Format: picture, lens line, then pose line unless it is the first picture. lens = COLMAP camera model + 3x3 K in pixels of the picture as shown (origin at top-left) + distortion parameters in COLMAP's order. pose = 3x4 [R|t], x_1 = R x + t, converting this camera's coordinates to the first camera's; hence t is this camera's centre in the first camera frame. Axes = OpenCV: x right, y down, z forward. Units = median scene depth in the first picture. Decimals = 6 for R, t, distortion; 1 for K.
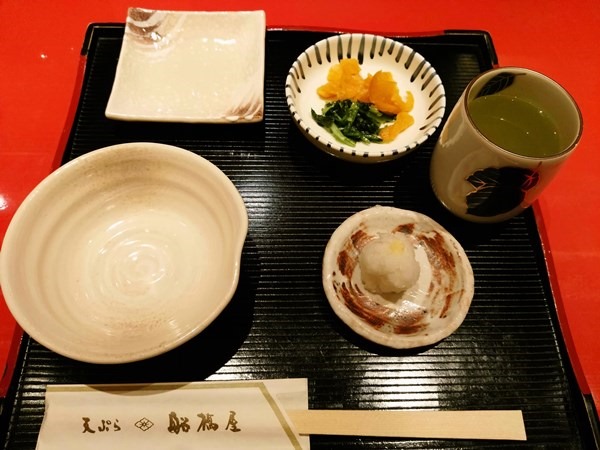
lens RADIAL K [[496.5, 0, 300.0], [0, 496.5, 225.0], [0, 0, 1]] dist [0.001066, -0.003187]
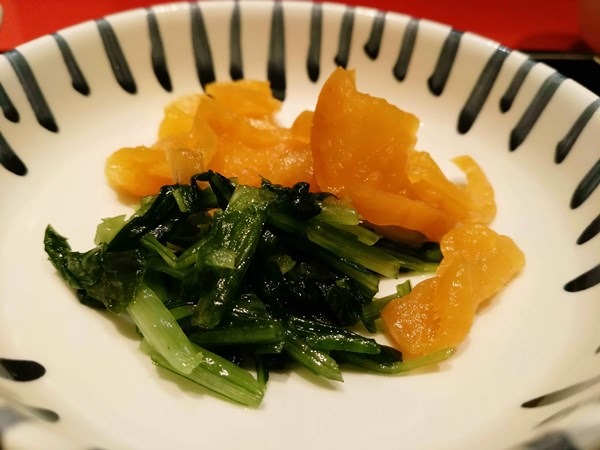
lens RADIAL K [[496.5, 0, 300.0], [0, 496.5, 225.0], [0, 0, 1]] dist [0.001066, -0.003187]
pose [[0.995563, -0.054655, 0.076593, 0.112865], [0.081114, 0.911057, -0.404223, -0.140327], [-0.047688, 0.408642, 0.911448, 0.794370]]
